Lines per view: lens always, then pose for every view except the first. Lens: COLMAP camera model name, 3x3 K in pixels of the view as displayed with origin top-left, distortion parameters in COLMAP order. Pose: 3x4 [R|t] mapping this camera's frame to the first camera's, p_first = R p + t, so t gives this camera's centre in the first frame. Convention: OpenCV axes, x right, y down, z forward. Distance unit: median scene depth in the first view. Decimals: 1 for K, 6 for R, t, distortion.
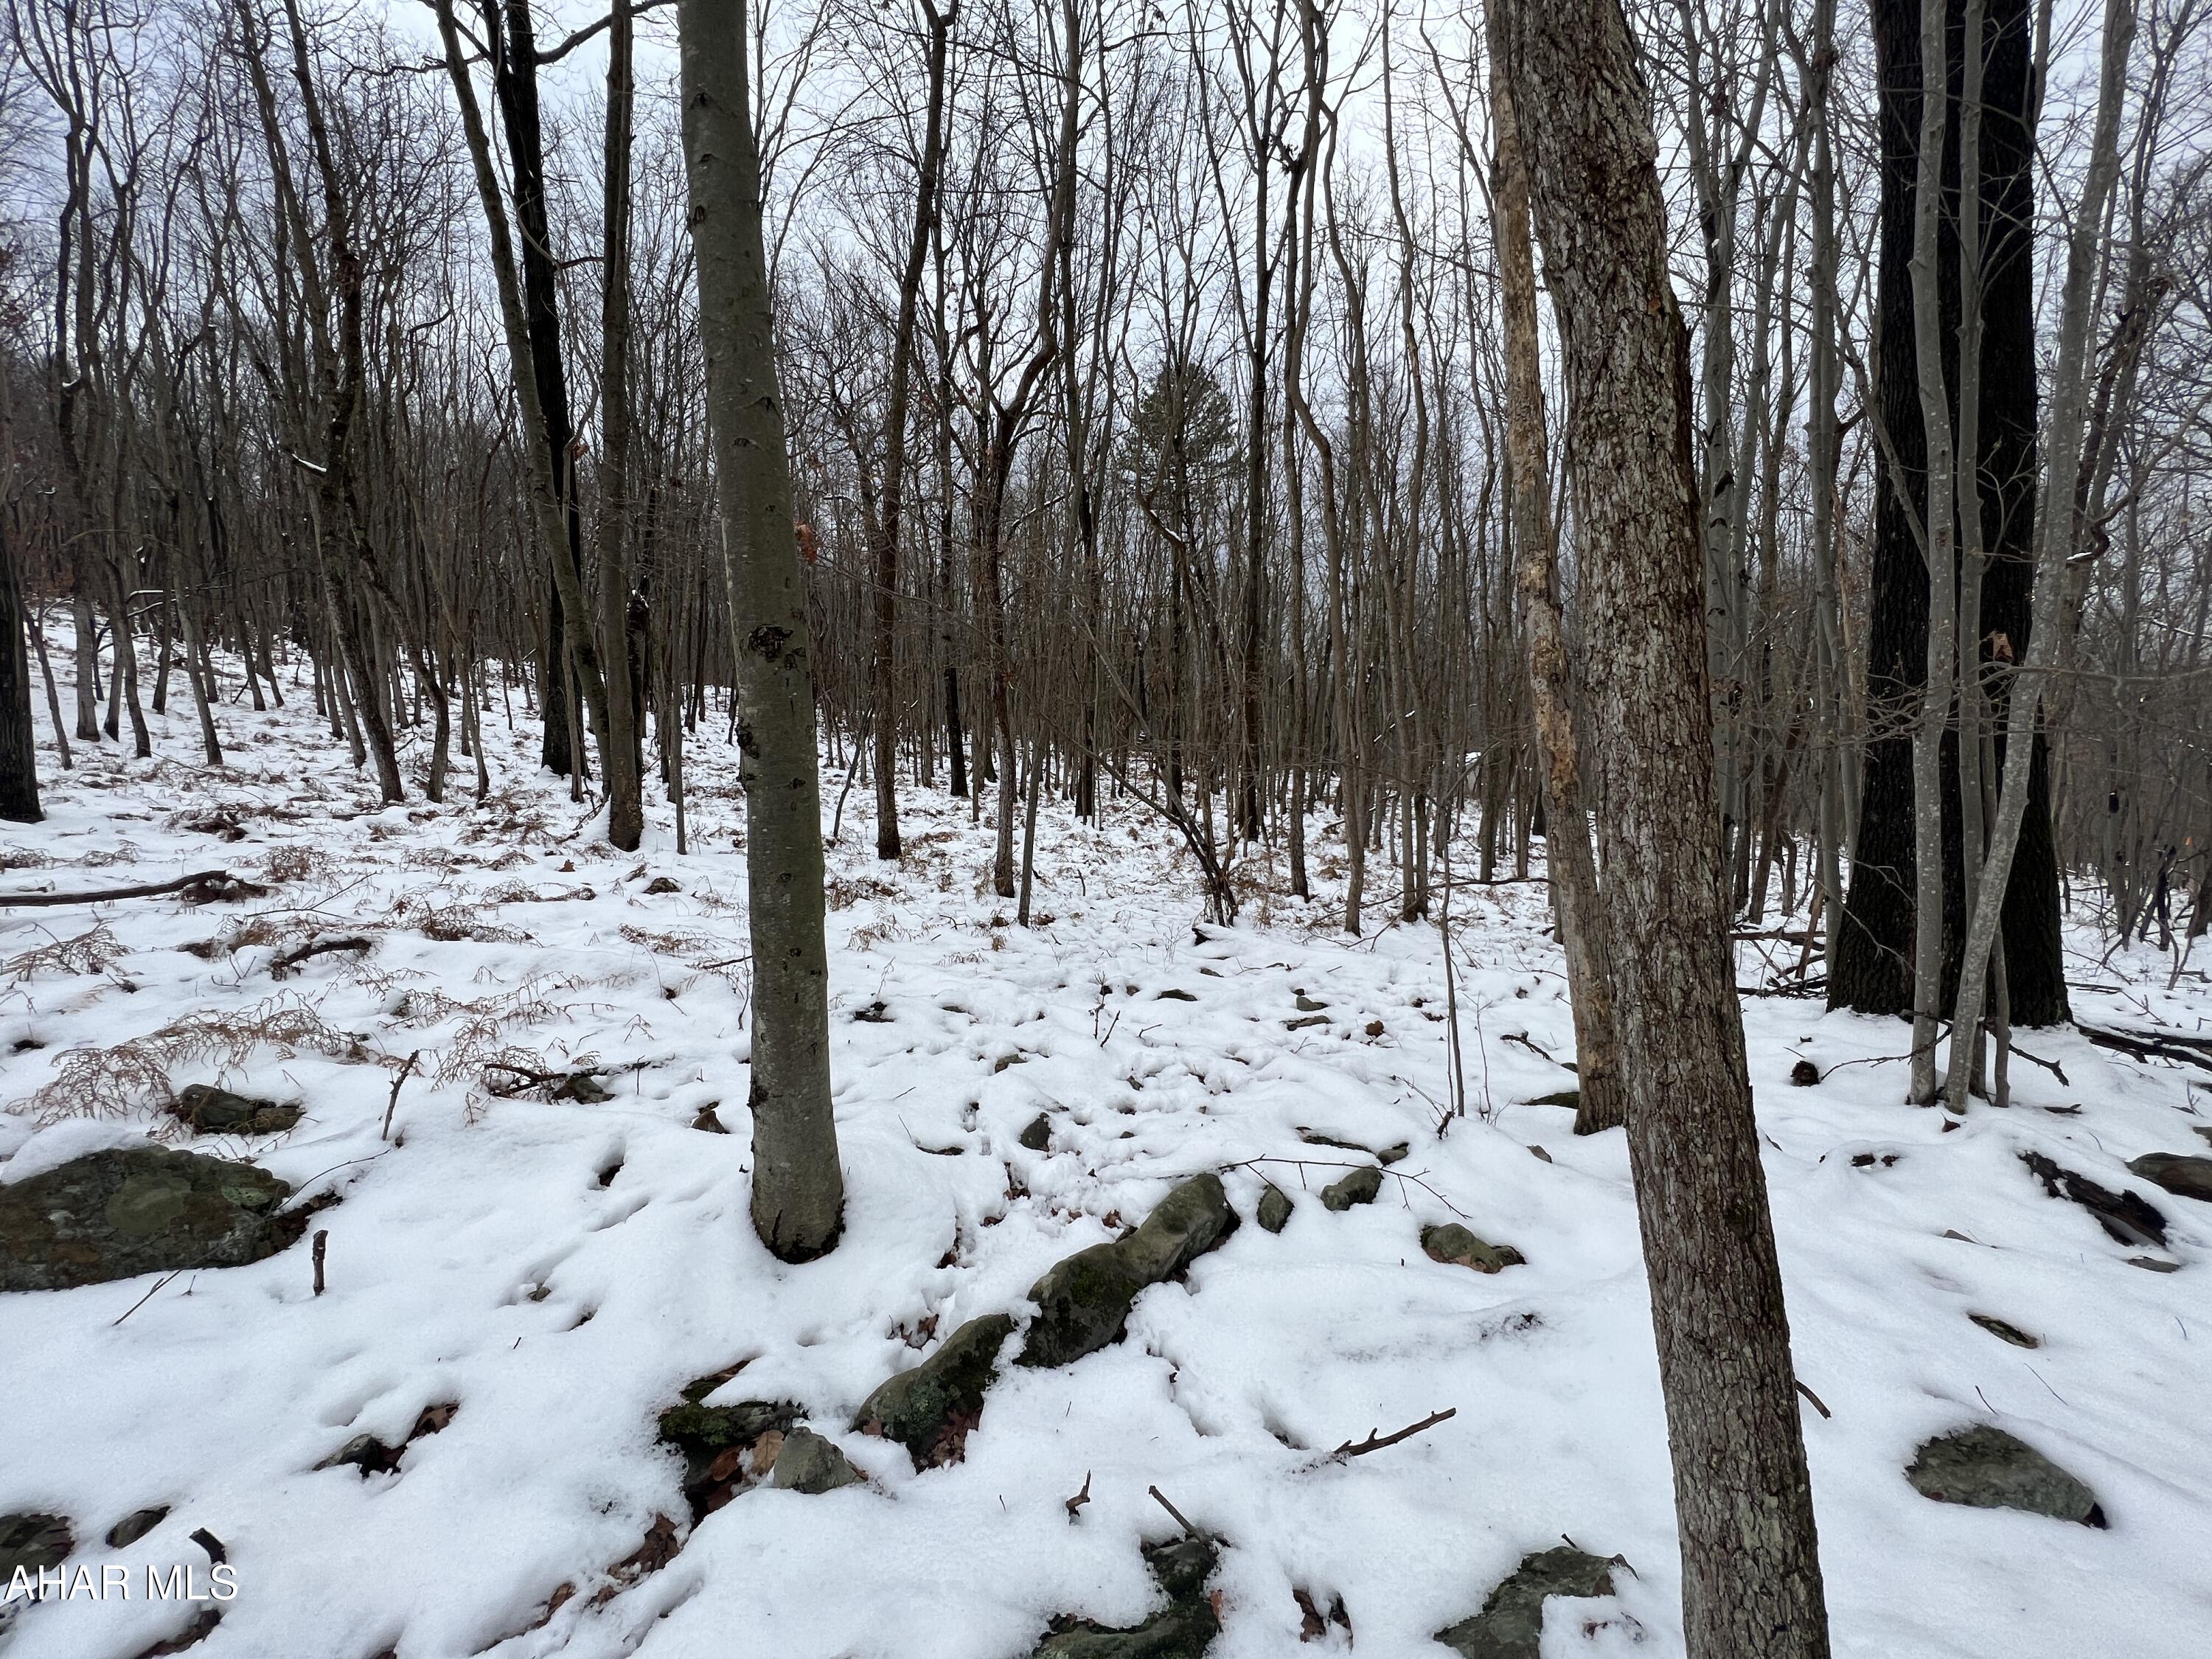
lens RADIAL K [[884.9, 0, 1104.4], [0, 884.9, 834.7], [0, 0, 1]] dist [0.000288, 0.000013]
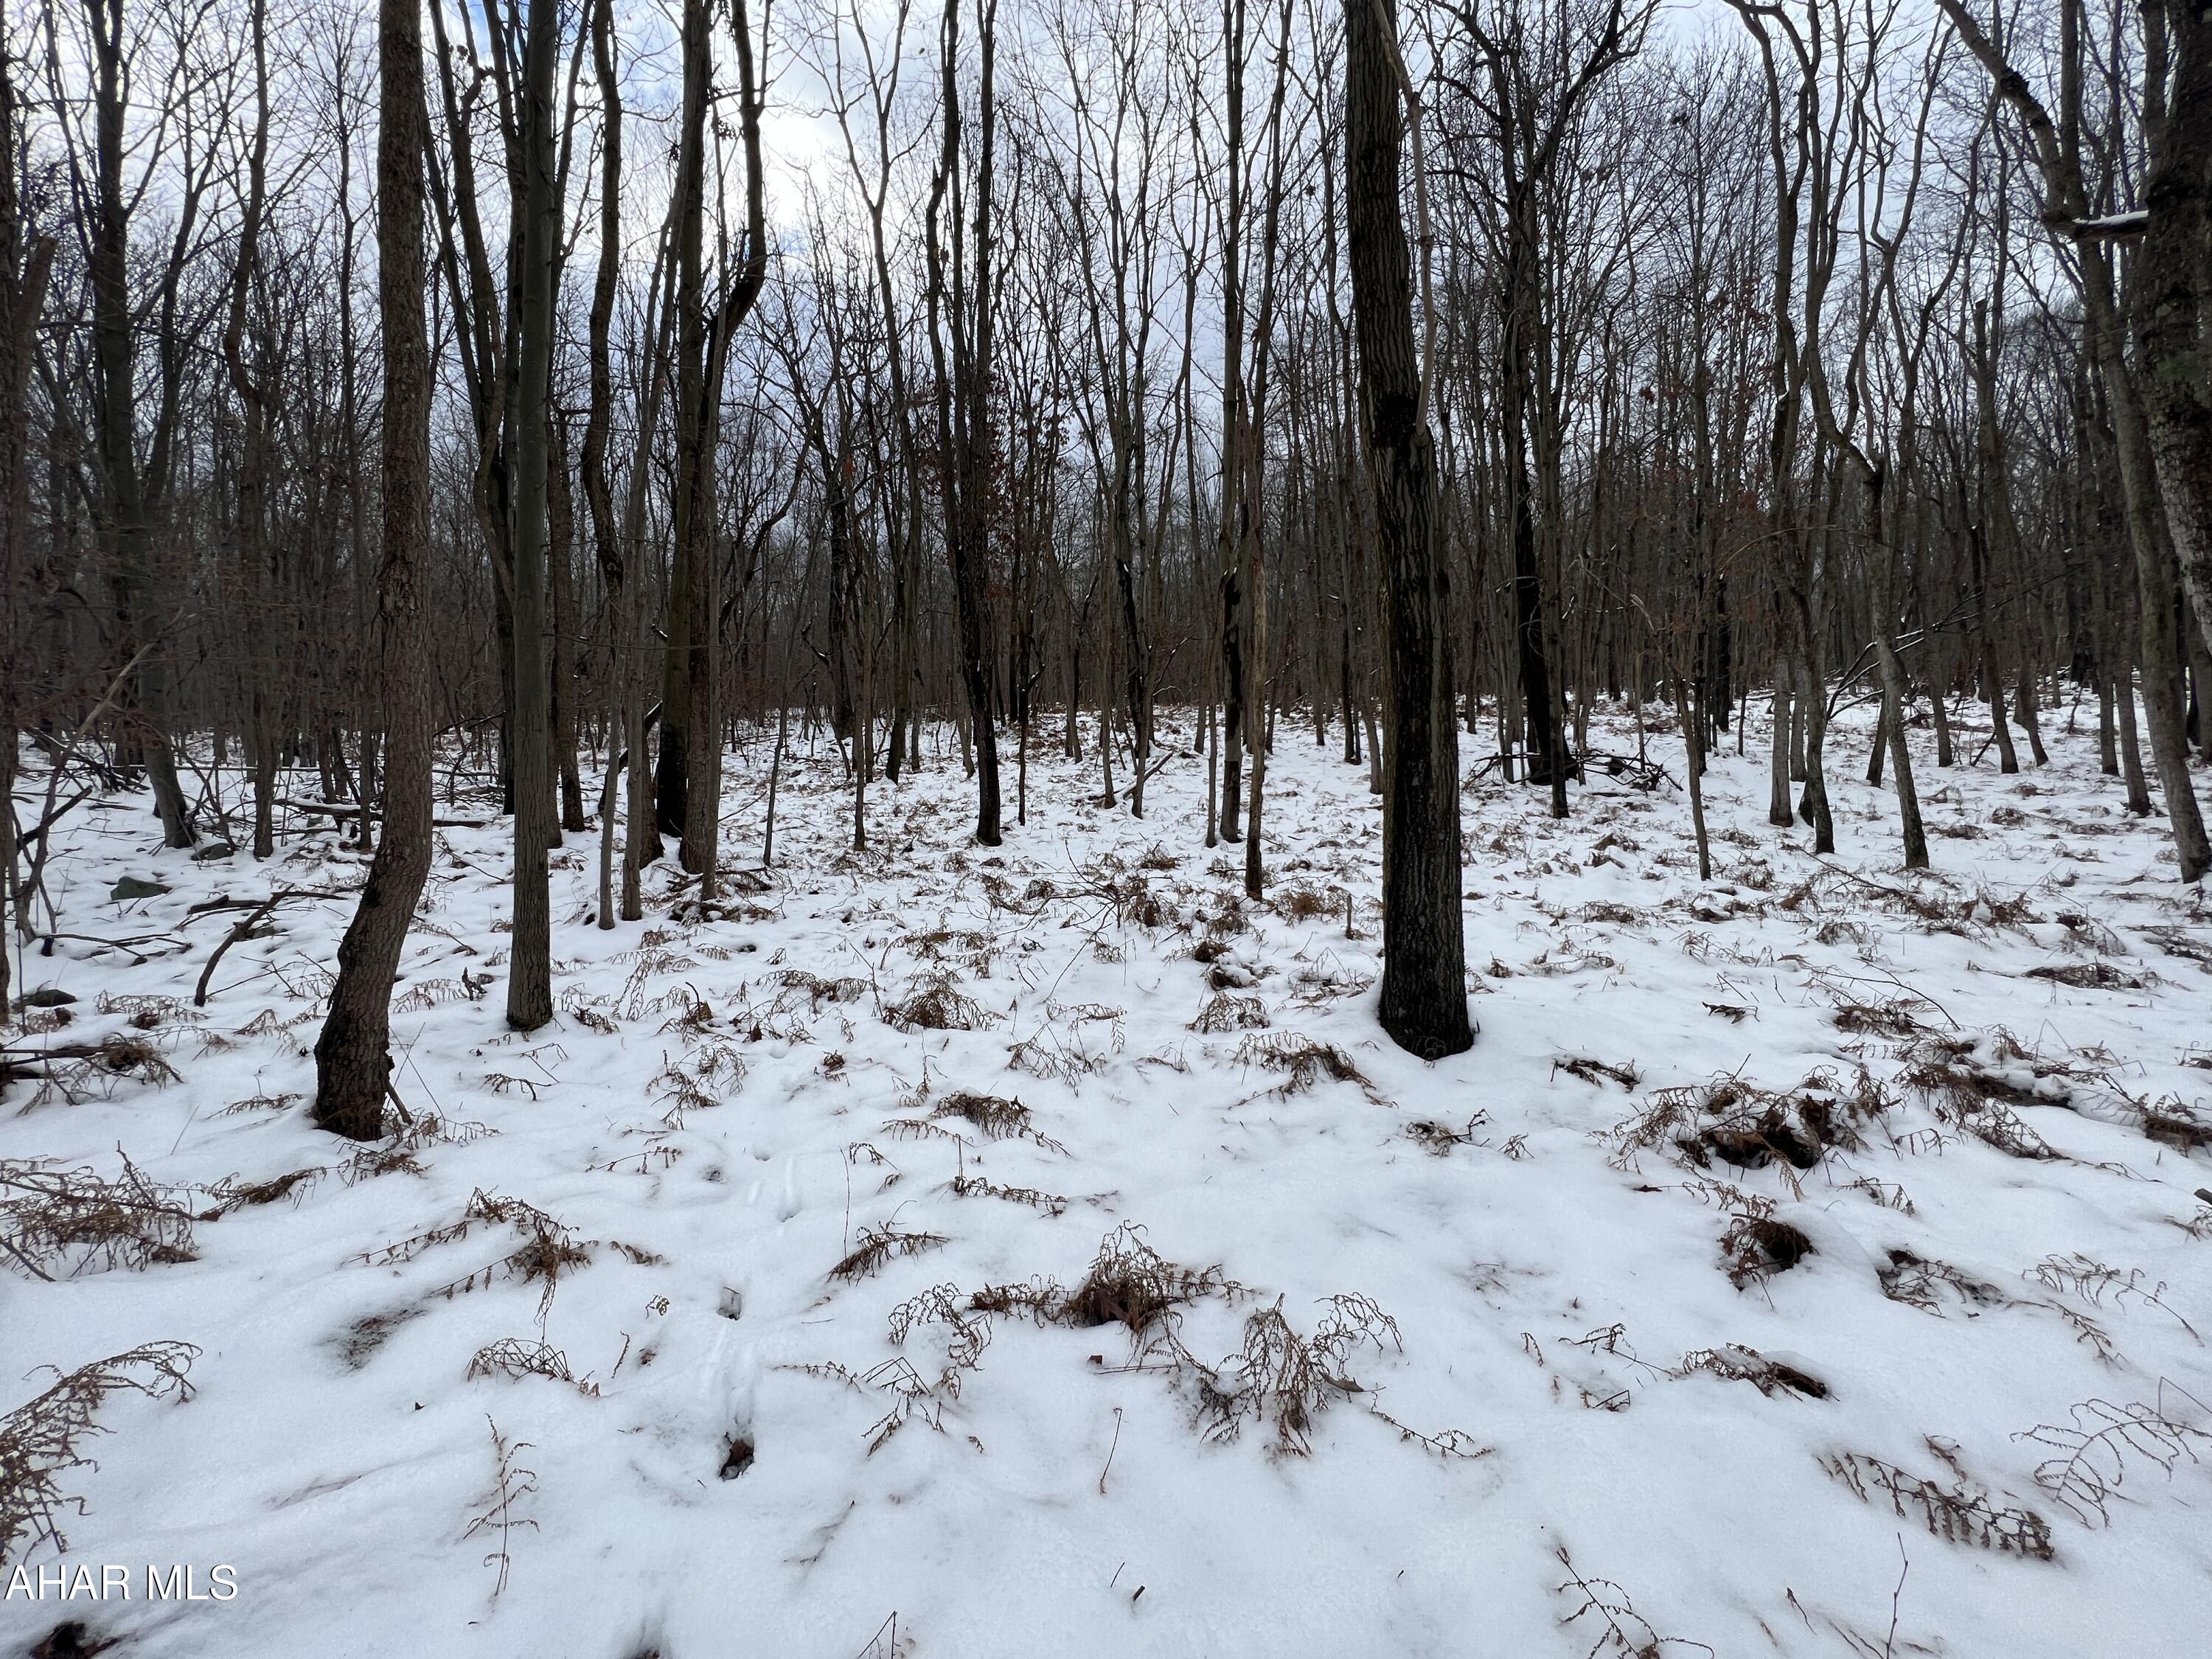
lens RADIAL K [[884.9, 0, 1104.2], [0, 884.9, 822.8], [0, 0, 1]] dist [0.000288, 0.000013]
pose [[0.004035, -0.006600, -0.999970, -0.258236], [-0.074012, 0.997234, -0.006880, -0.043368], [0.997249, 0.074037, 0.003536, 0.287443]]
